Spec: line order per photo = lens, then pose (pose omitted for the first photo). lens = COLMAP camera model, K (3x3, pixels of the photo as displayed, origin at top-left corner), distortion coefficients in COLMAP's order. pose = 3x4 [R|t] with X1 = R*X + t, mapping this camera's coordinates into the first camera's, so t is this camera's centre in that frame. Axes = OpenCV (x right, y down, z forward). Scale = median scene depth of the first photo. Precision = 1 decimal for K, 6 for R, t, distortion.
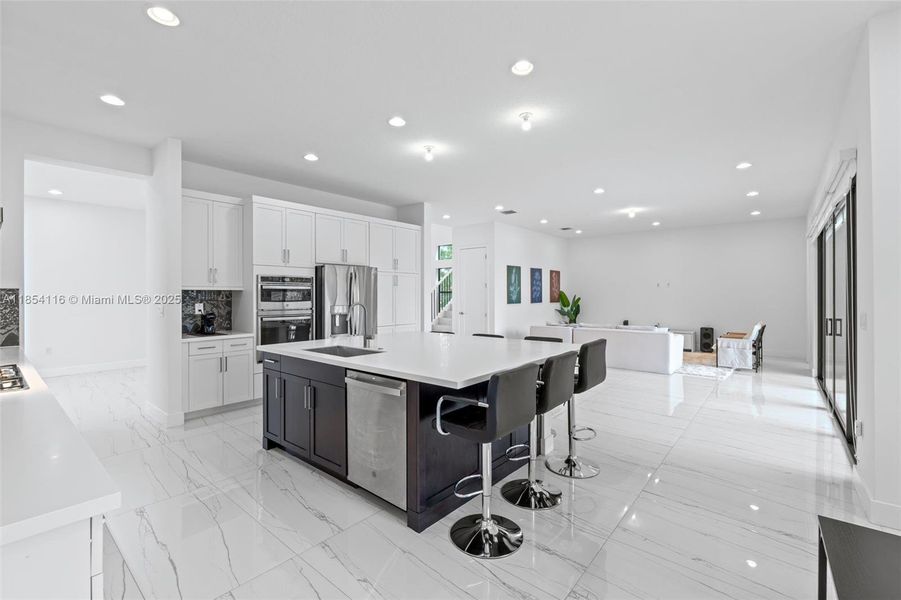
lens RADIAL K [[393.0, 0, 450.7], [0, 393.0, 293.4], [0, 0, 1]] dist [0.001257, 0.000201]
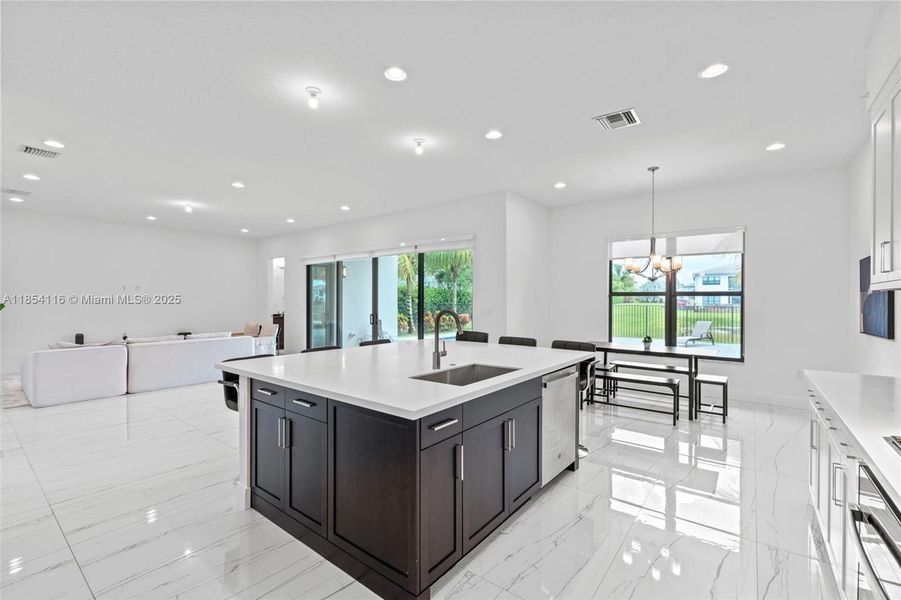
lens RADIAL K [[388.5, 0, 450.5], [0, 388.5, 300.0], [0, 0, 1]] dist [-0.001184, 0.000040]
pose [[-0.036575, 0.002568, 0.999328, -0.495152], [-0.007200, 0.999970, -0.002833, 0.003660], [-0.999305, -0.007299, -0.036555, 0.511854]]
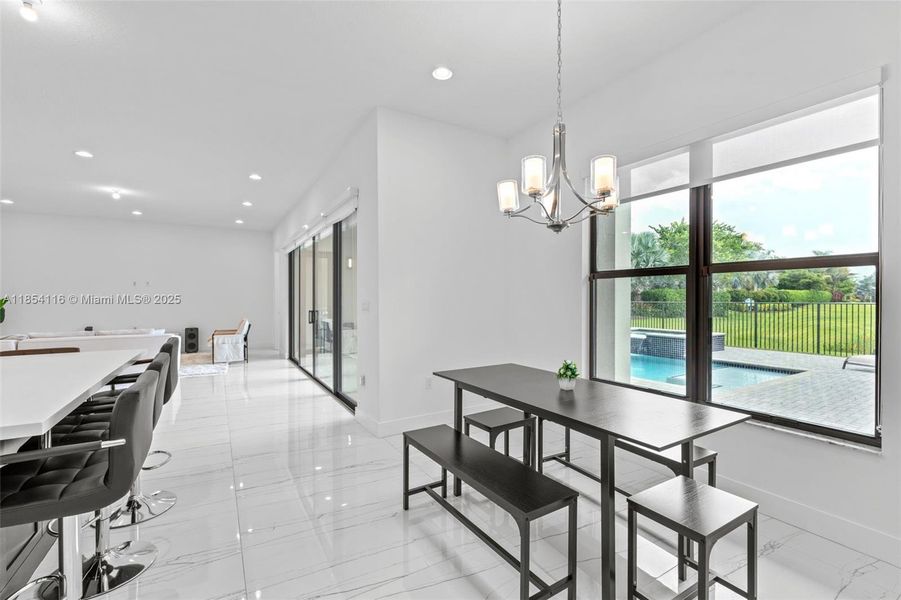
lens RADIAL K [[388.5, 0, 450.5], [0, 388.5, 300.0], [0, 0, 1]] dist [-0.001184, 0.000040]
pose [[0.323946, -0.000946, 0.946075, -0.091666], [-0.004104, 0.999989, 0.002405, 0.015936], [-0.946067, -0.004662, 0.323938, 0.088203]]
